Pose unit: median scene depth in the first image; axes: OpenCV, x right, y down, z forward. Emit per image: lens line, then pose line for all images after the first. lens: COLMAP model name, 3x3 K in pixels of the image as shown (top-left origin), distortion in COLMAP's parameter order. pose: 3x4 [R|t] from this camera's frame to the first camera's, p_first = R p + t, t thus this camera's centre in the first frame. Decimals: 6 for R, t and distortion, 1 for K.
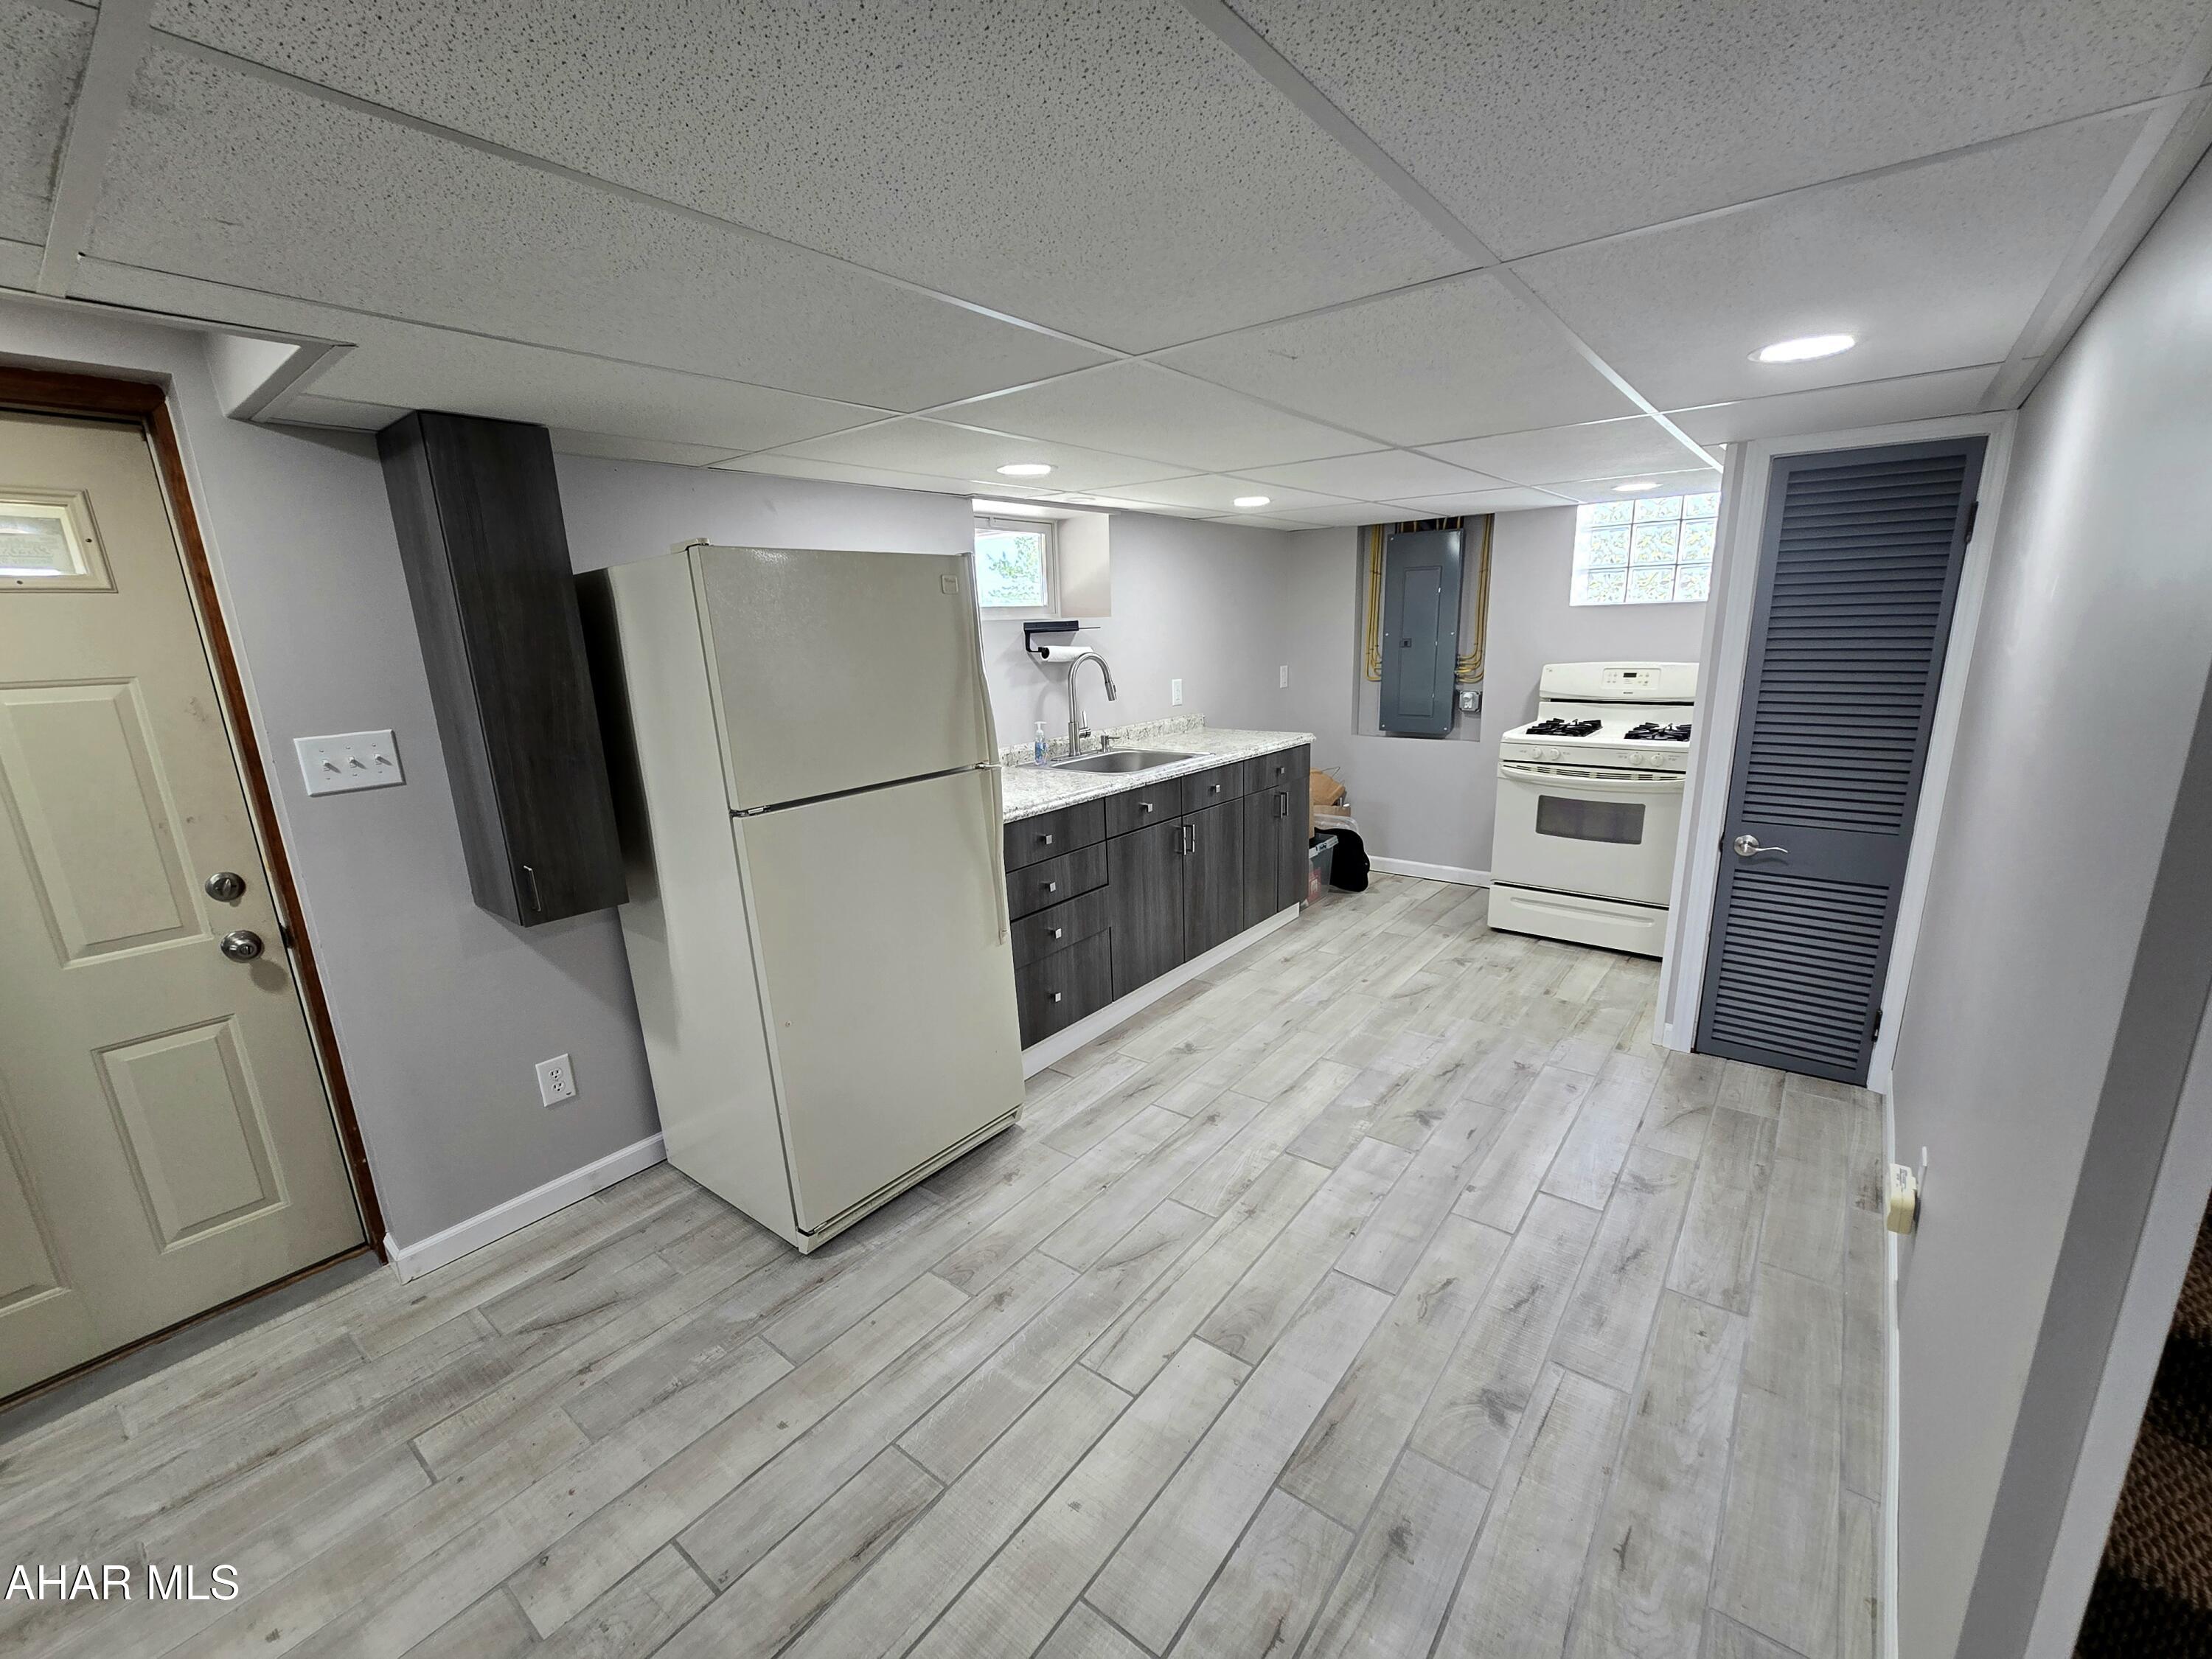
lens RADIAL K [[891.9, 0, 1112.3], [0, 891.9, 841.5], [0, 0, 1]] dist [-0.003887, 0.000888]
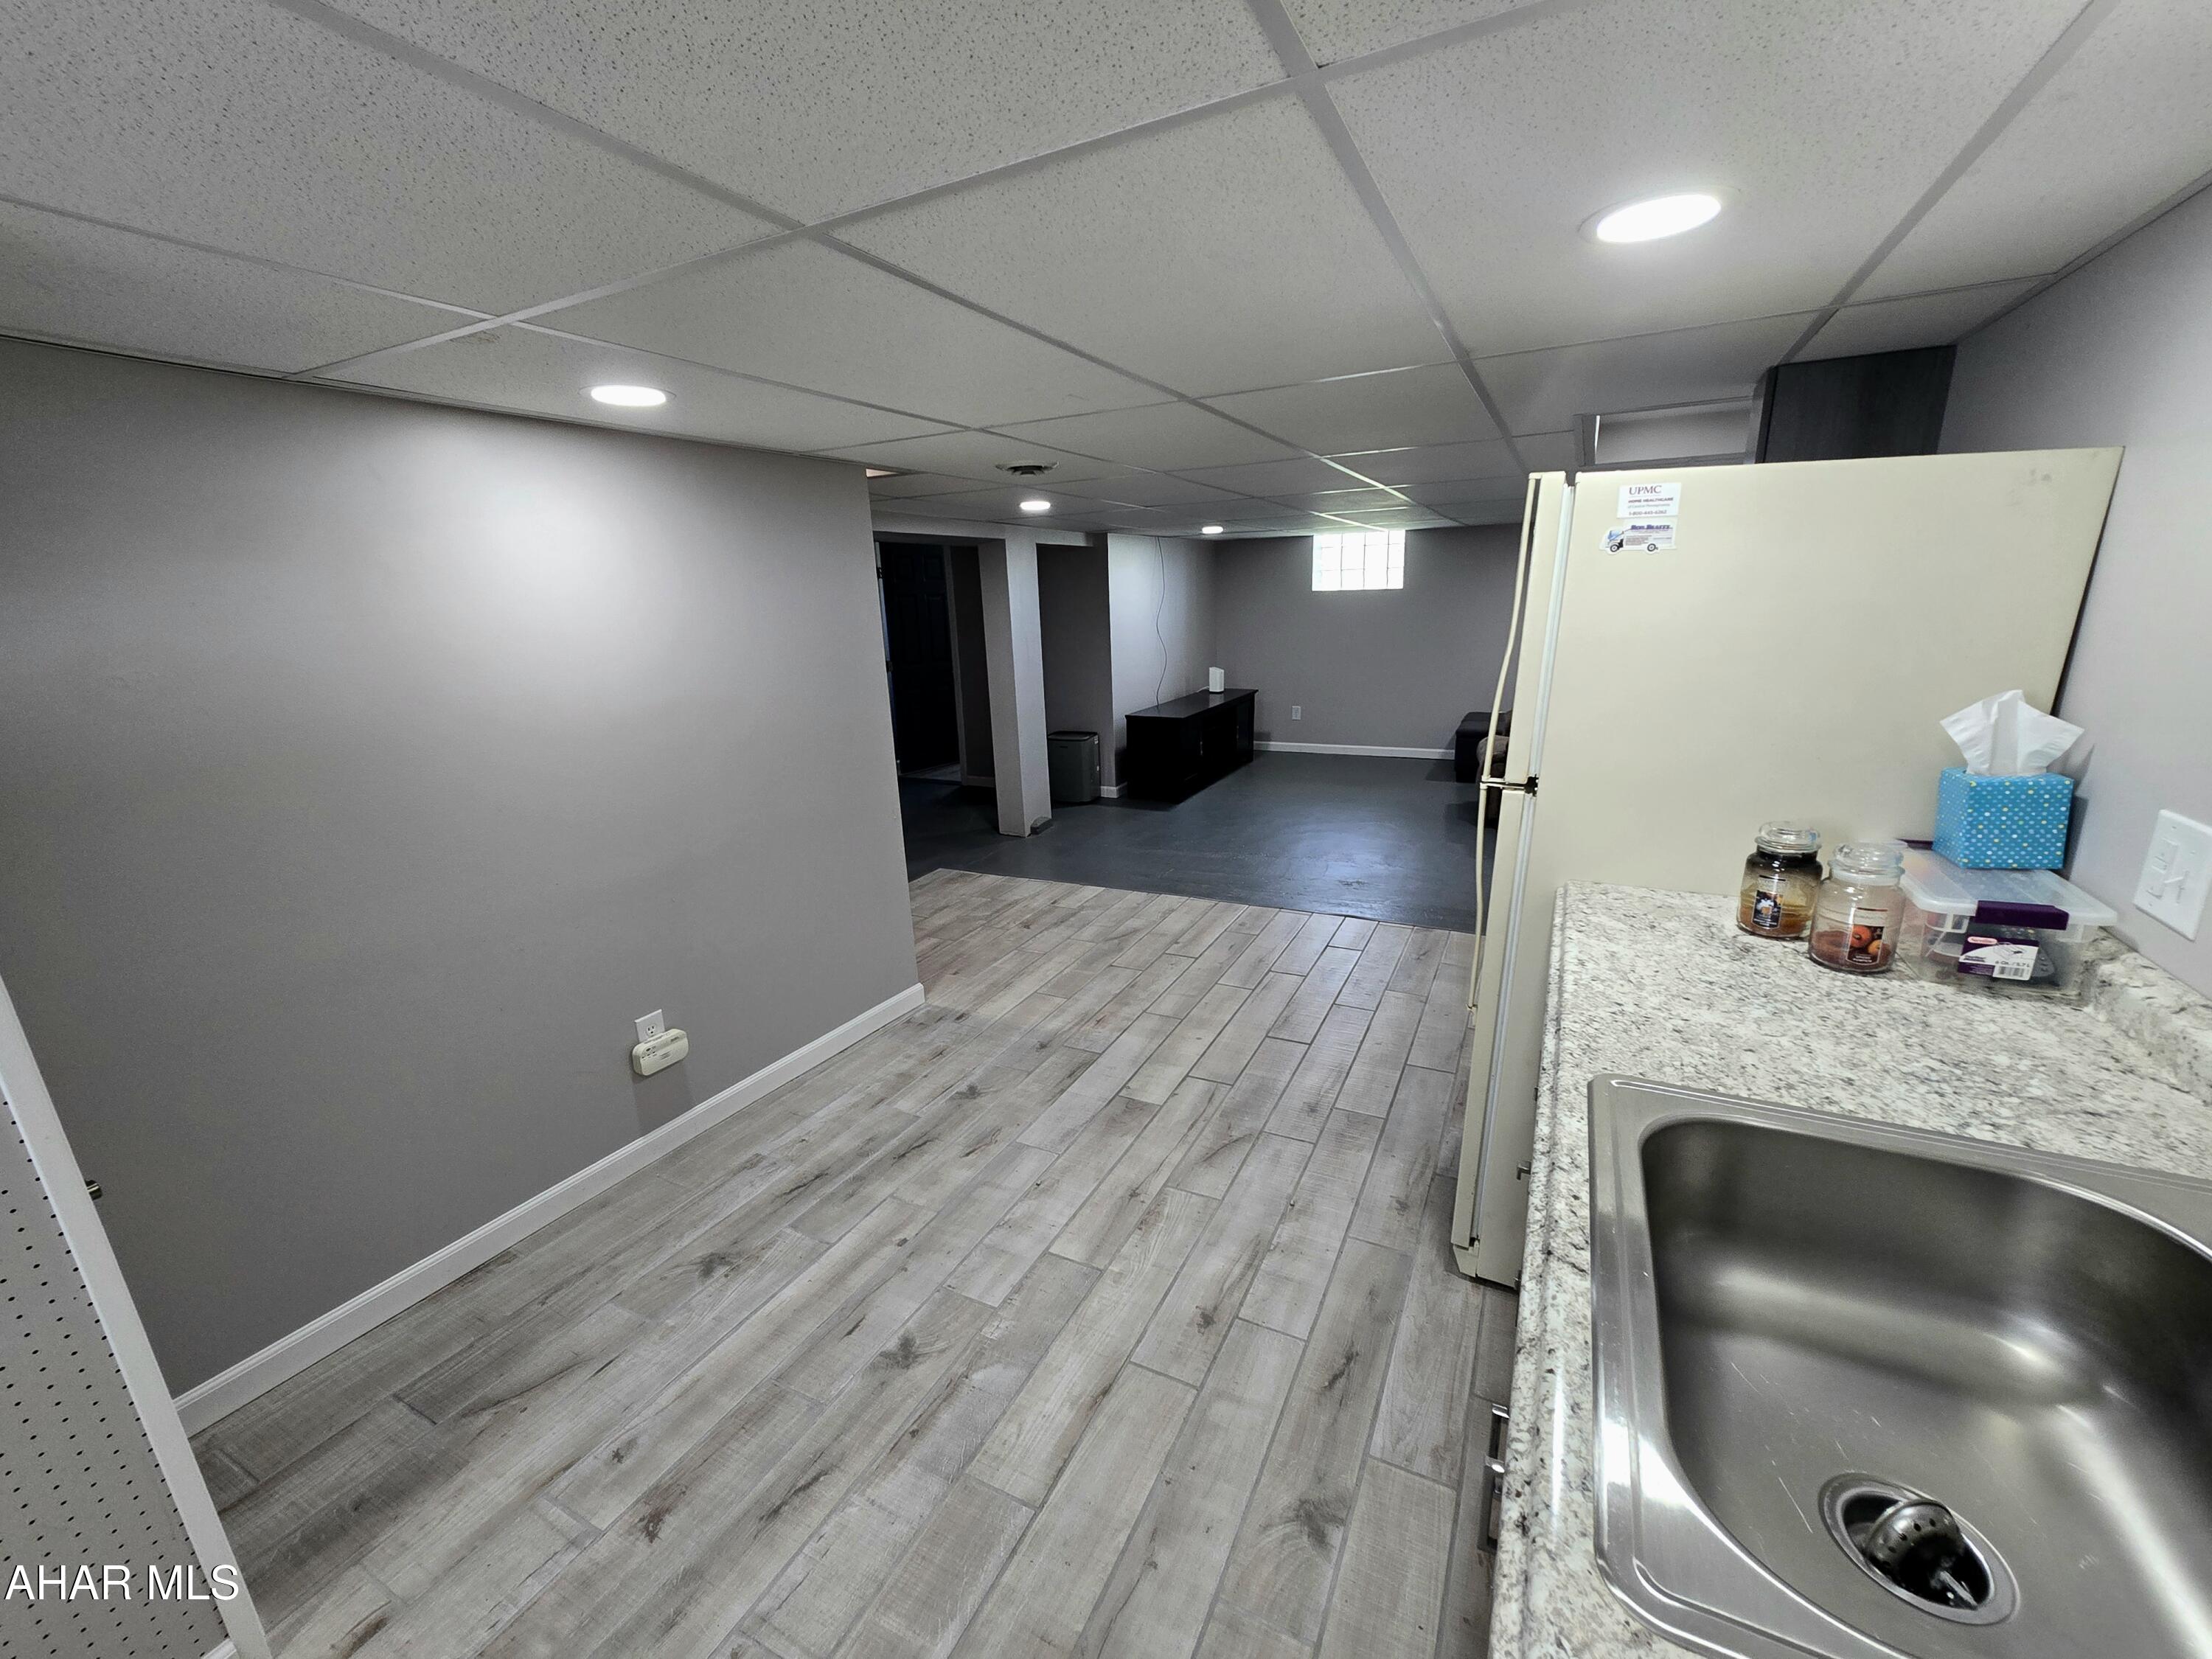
lens RADIAL K [[891.9, 0, 1102.2], [0, 891.9, 842.5], [0, 0, 1]] dist [-0.003887, 0.000888]
pose [[-0.976442, 0.118952, -0.180032, 0.307984], [0.016975, 0.874089, 0.485468, -0.398219], [0.215112, 0.470976, -0.855517, 1.584738]]
